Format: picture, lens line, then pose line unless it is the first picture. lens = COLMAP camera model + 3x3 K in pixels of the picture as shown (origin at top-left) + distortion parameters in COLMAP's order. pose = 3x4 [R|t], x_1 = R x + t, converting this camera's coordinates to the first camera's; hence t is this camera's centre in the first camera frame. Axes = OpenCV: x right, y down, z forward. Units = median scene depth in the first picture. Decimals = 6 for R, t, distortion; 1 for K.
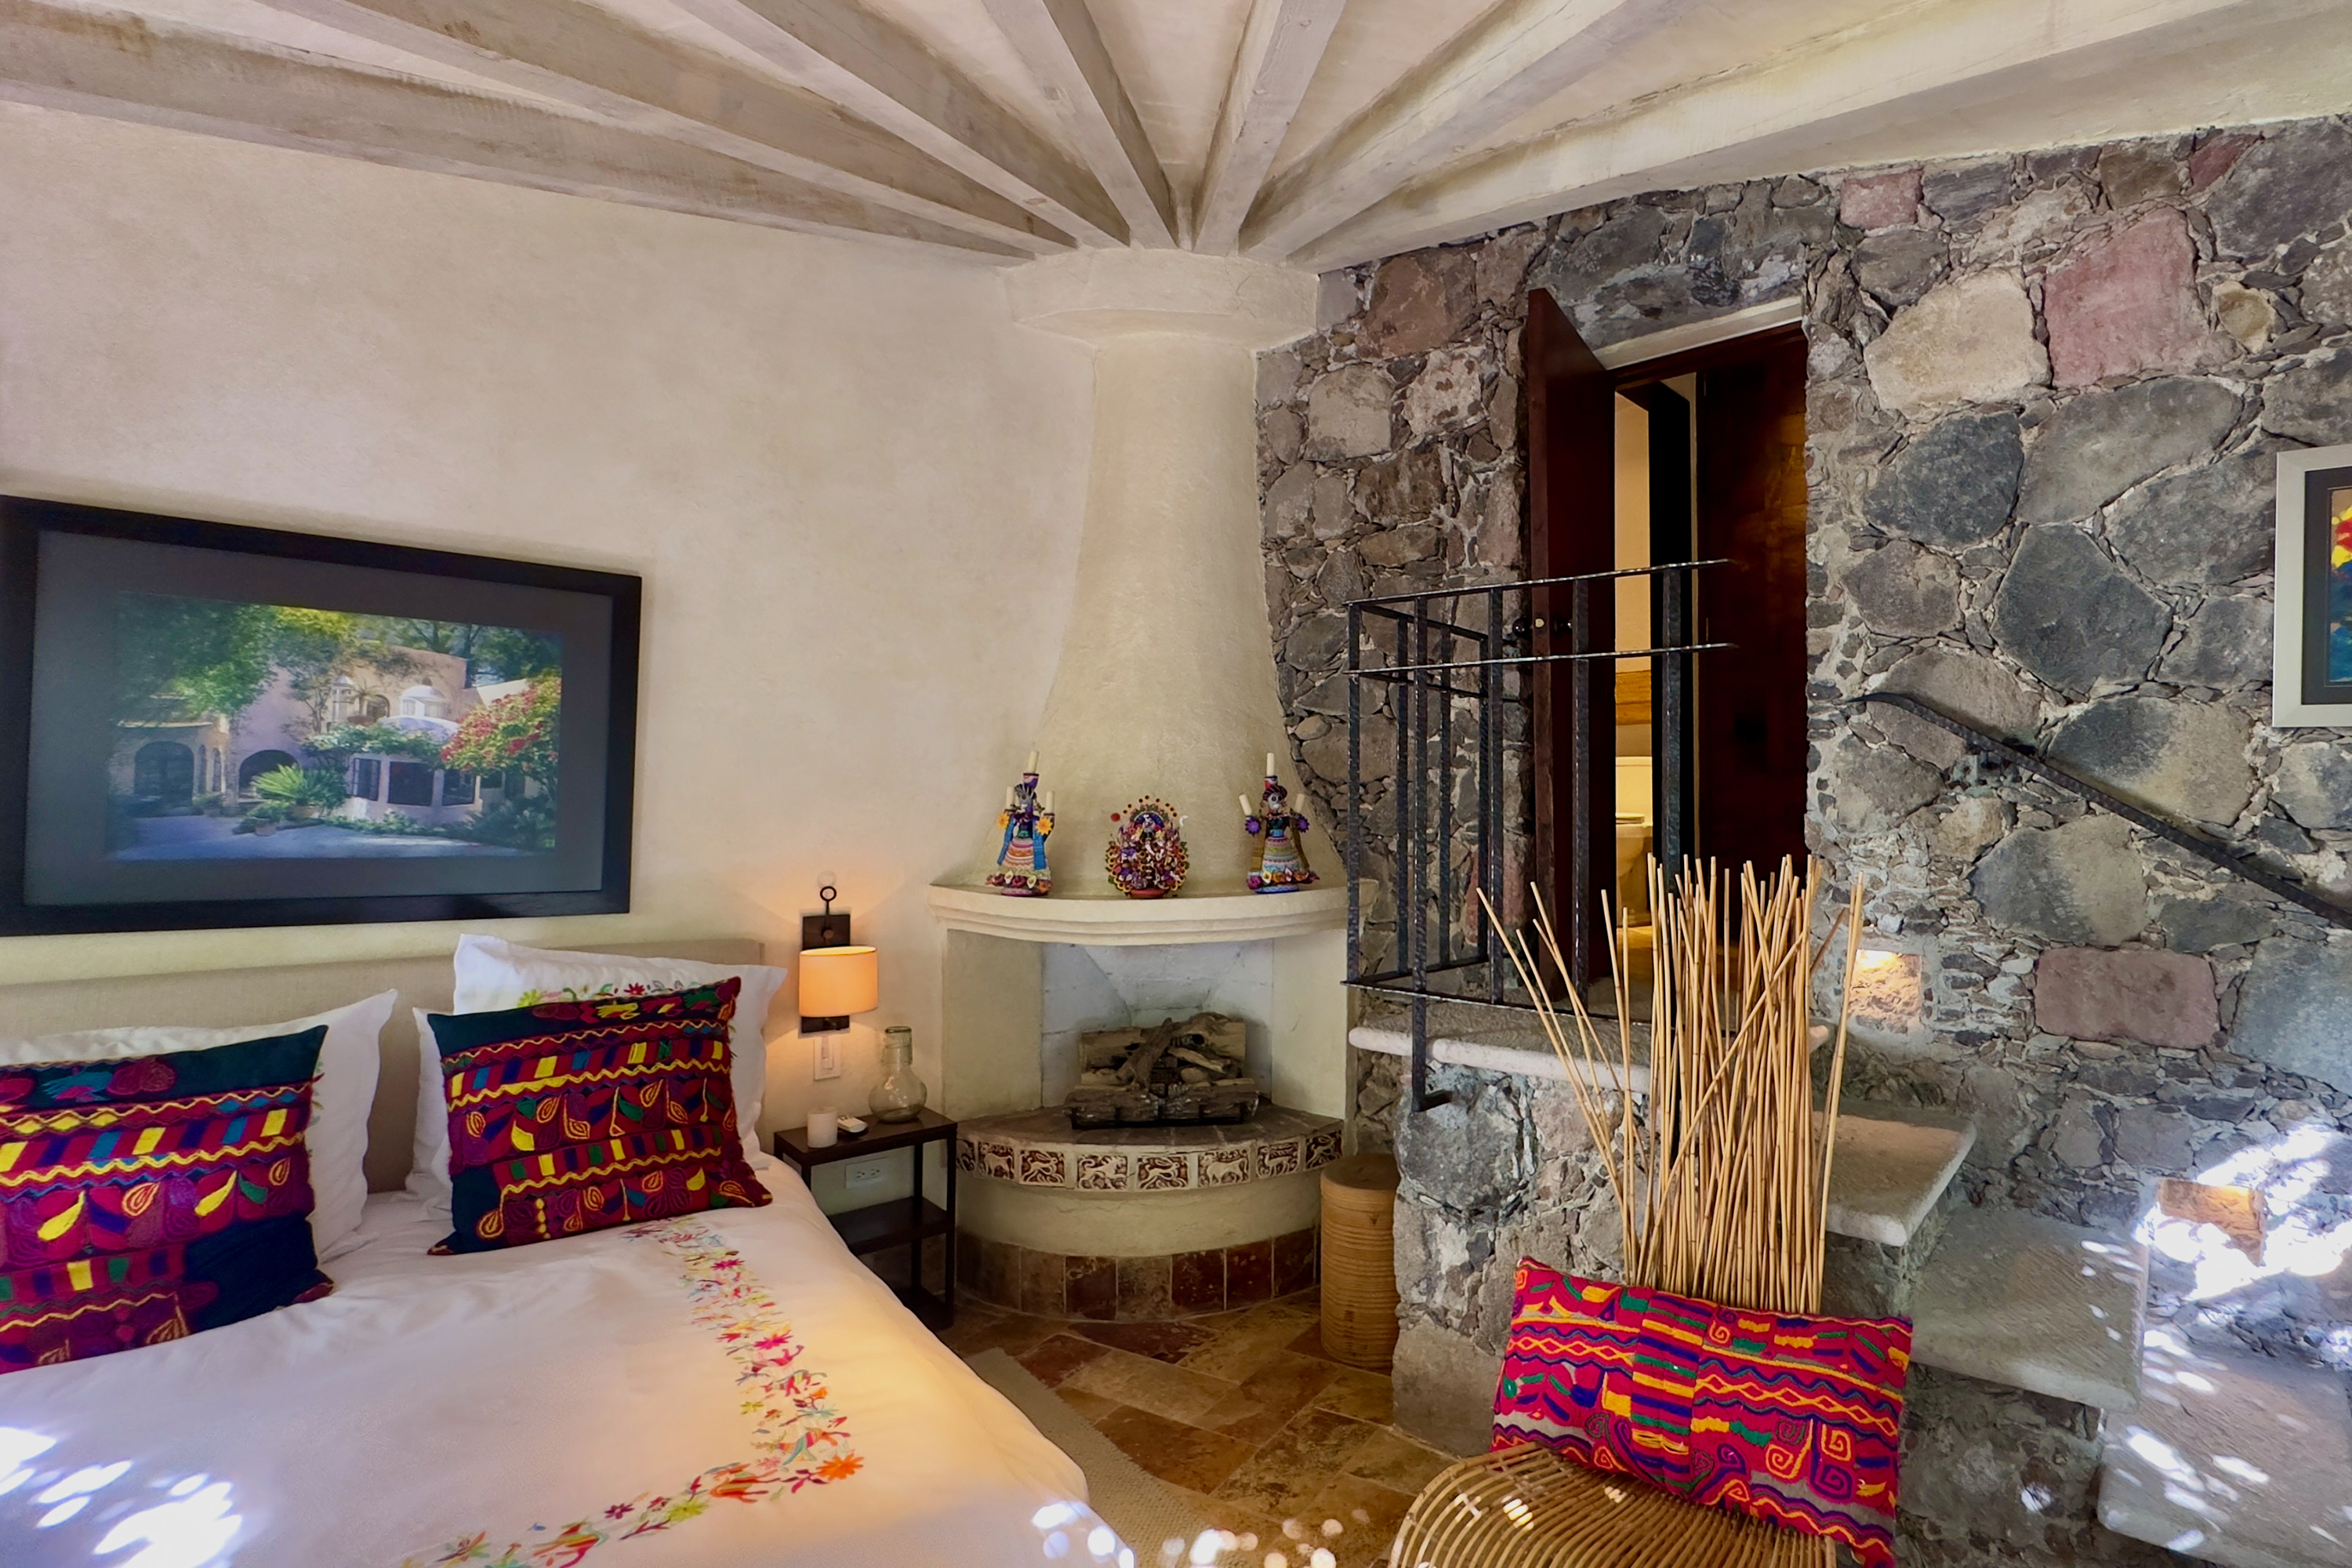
lens RADIAL K [[919.4, 0, 1186.9], [0, 919.4, 797.4], [0, 0, 1]] dist [-0.001778, 0.000719]
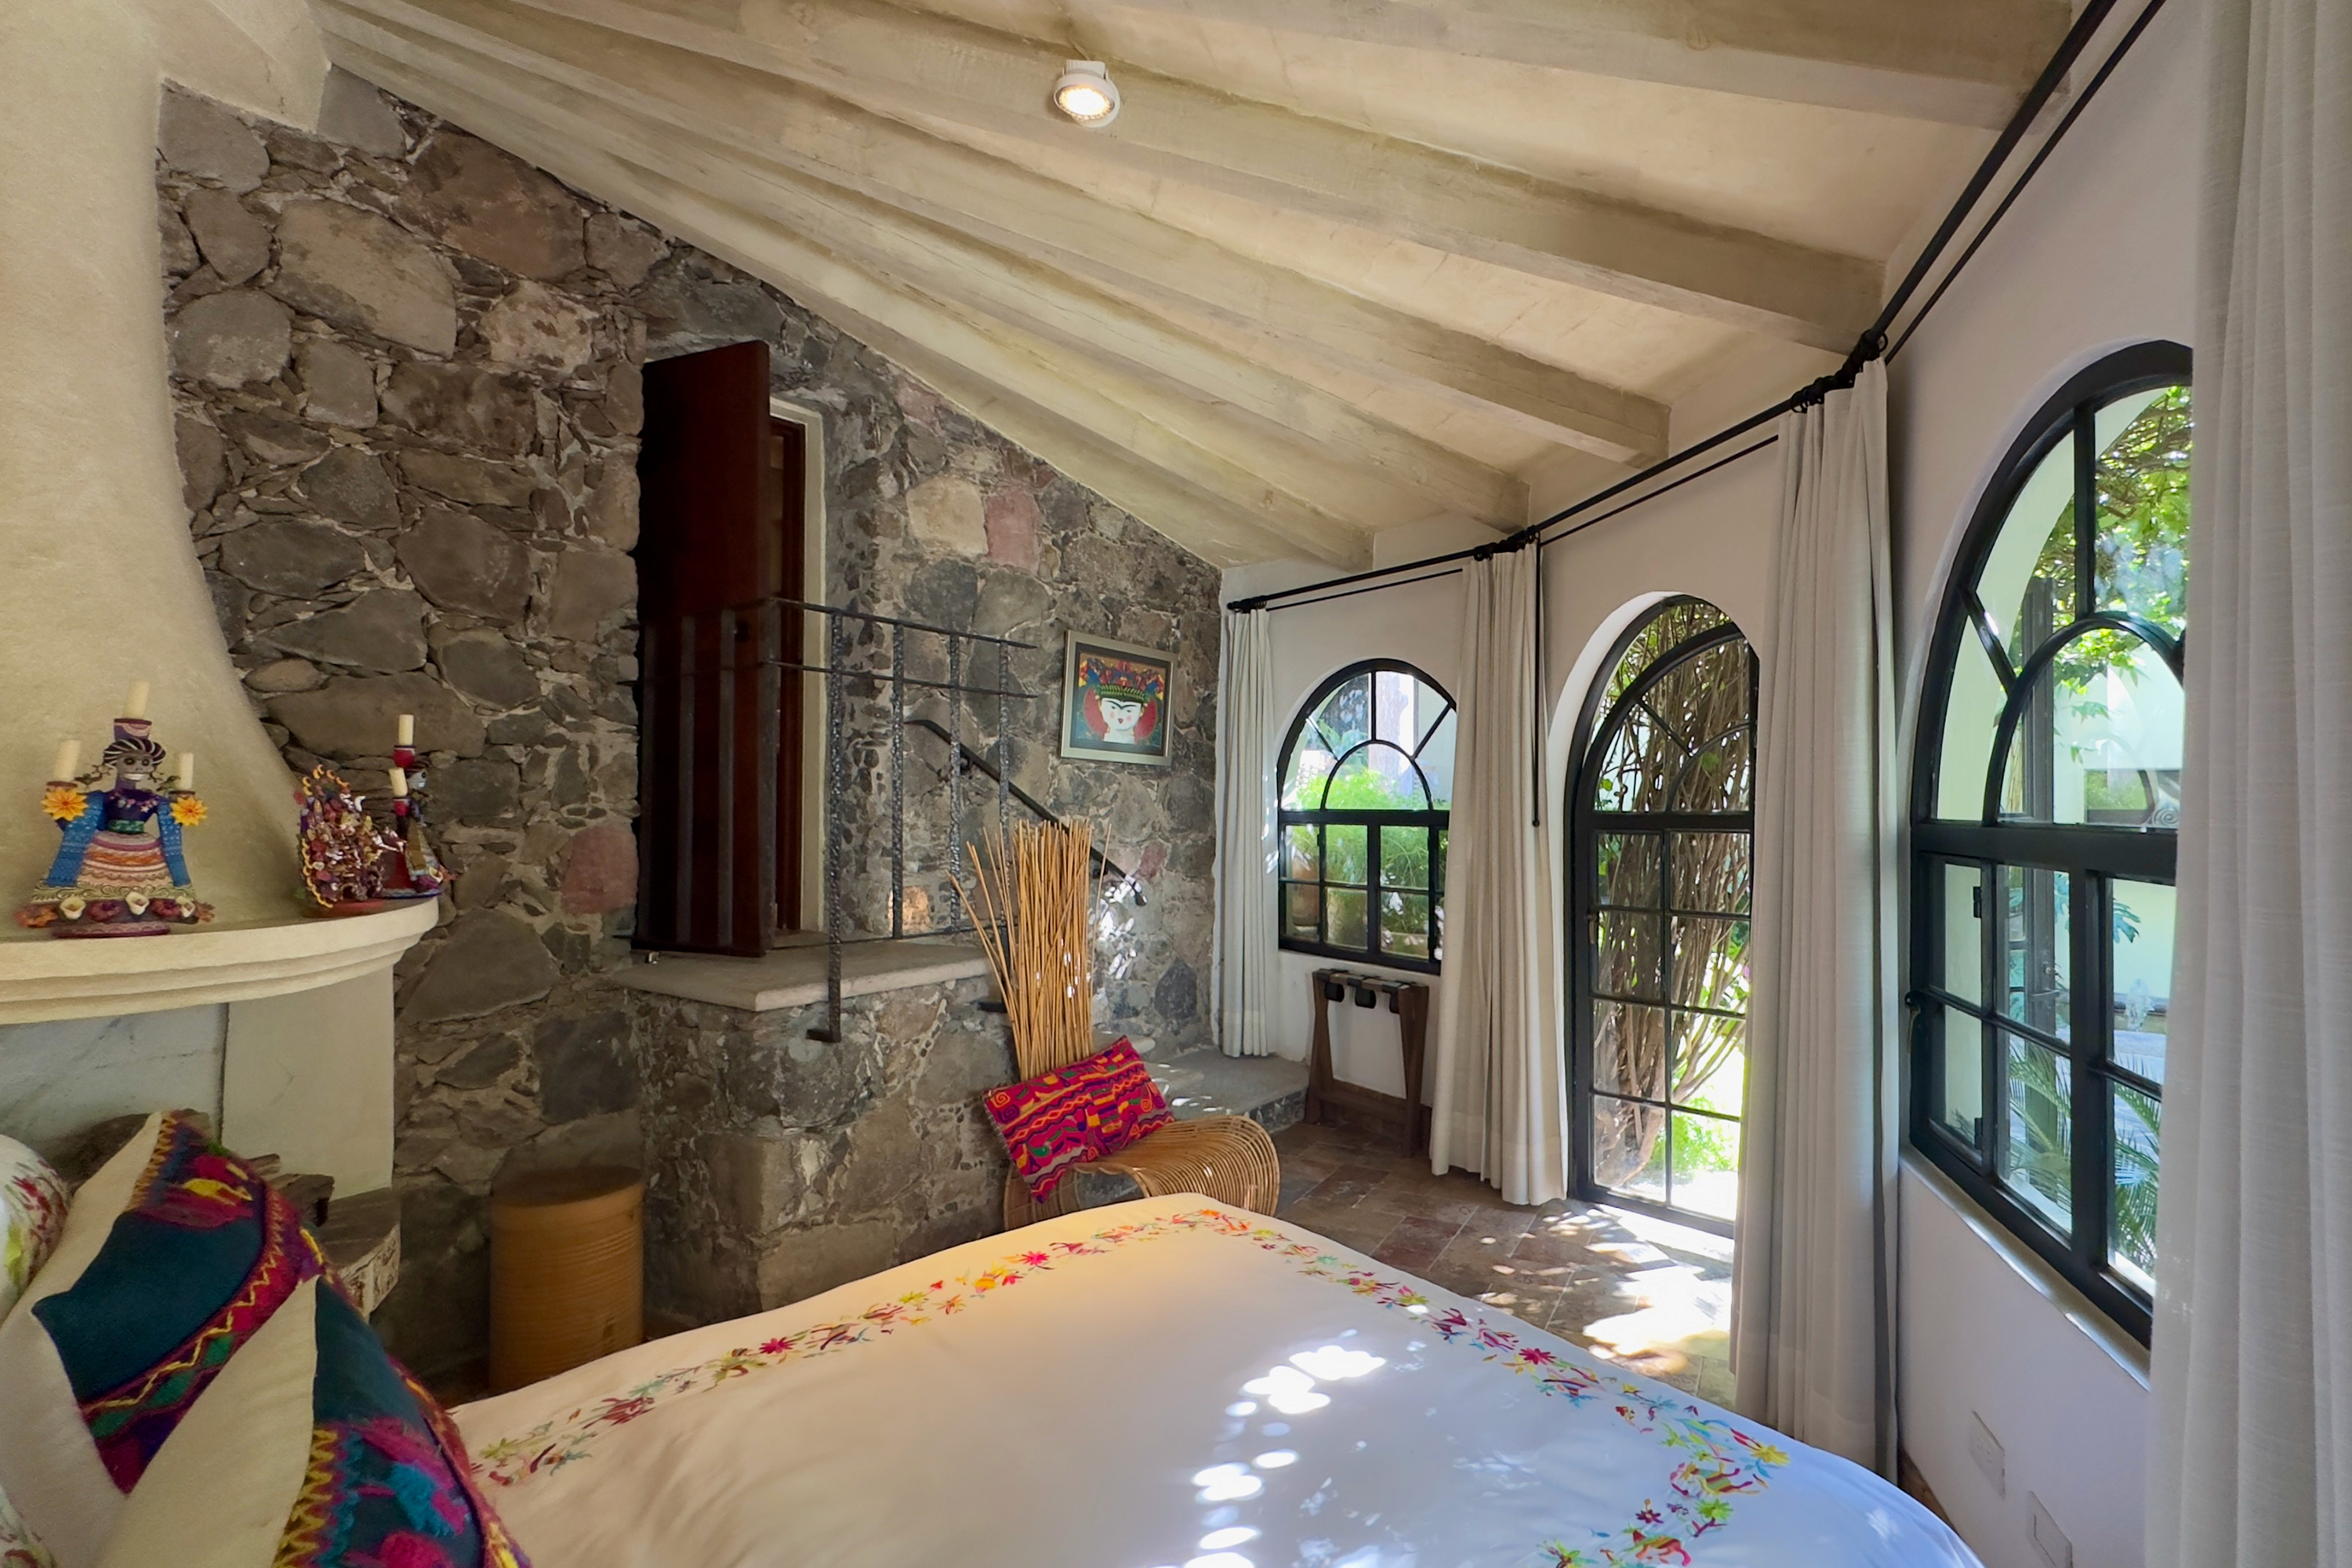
lens RADIAL K [[919.4, 0, 1188.2], [0, 919.4, 791.5], [0, 0, 1]] dist [-0.001778, 0.000719]
pose [[0.156387, 0.010158, 0.987644, -0.695639], [-0.015818, 0.999845, -0.007778, 0.013537], [-0.987569, -0.014406, 0.156524, 0.292693]]
